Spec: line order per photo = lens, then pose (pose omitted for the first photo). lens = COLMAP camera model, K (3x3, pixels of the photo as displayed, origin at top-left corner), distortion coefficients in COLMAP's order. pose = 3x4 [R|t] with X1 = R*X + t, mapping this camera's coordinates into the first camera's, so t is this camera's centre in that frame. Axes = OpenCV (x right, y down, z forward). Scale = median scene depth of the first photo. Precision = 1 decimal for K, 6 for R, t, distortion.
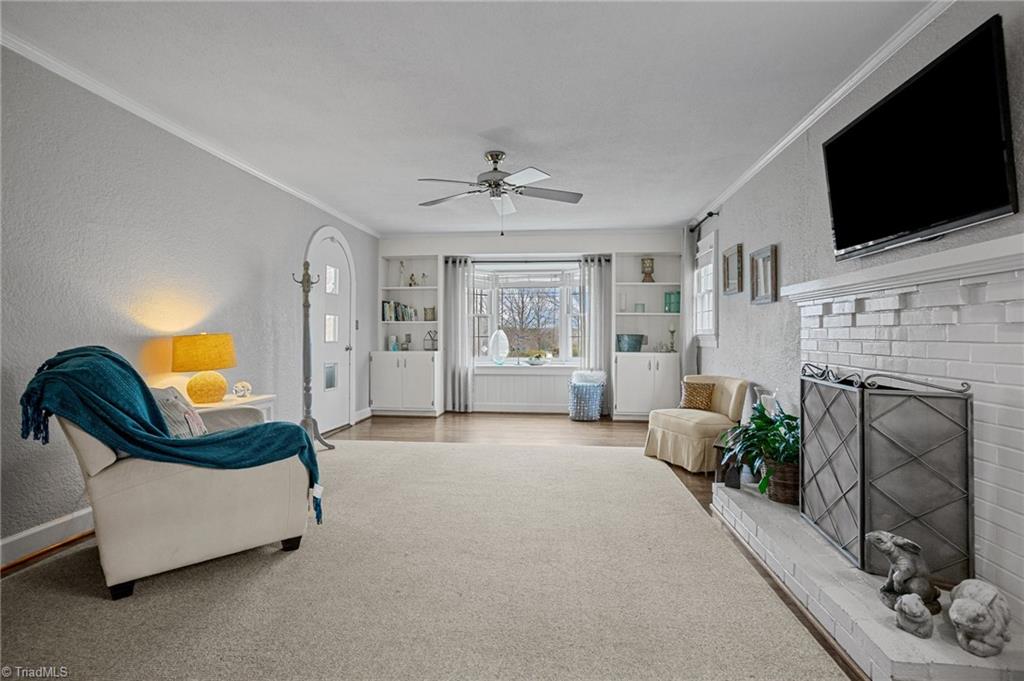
lens RADIAL K [[493.4, 0, 510.3], [0, 493.4, 334.7], [0, 0, 1]] dist [-0.056663, -0.000030]
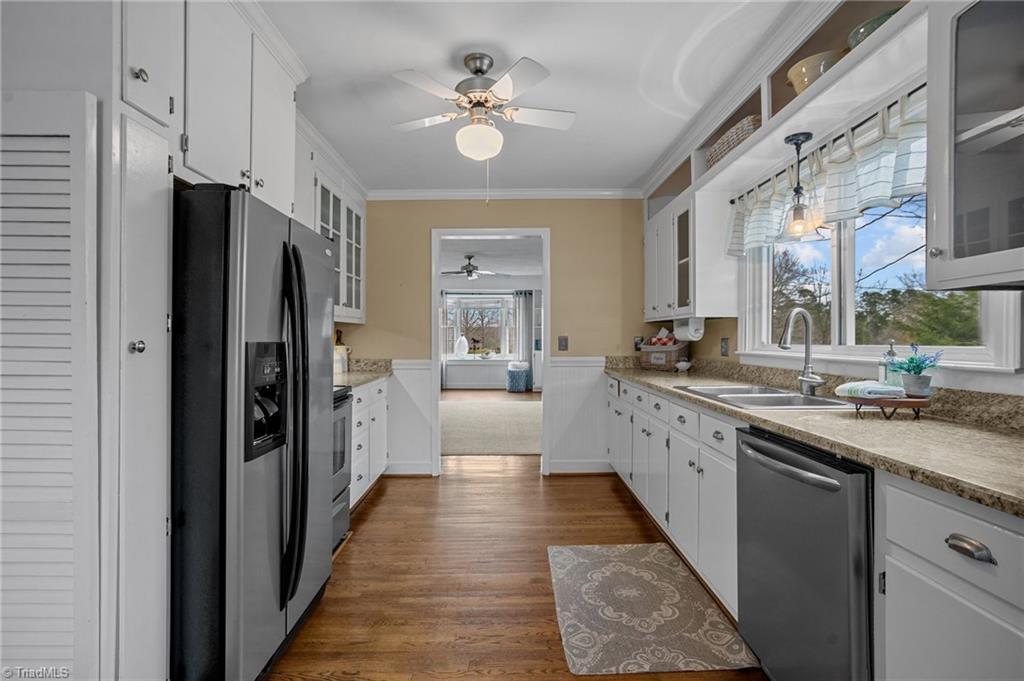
lens RADIAL K [[493.4, 0, 510.3], [0, 493.4, 334.7], [0, 0, 1]] dist [-0.056663, -0.000030]
pose [[0.993450, 0.000998, 0.114262, -0.051811], [-0.001217, 0.999998, 0.001849, -0.018549], [-0.114260, -0.001976, 0.993449, -0.595499]]
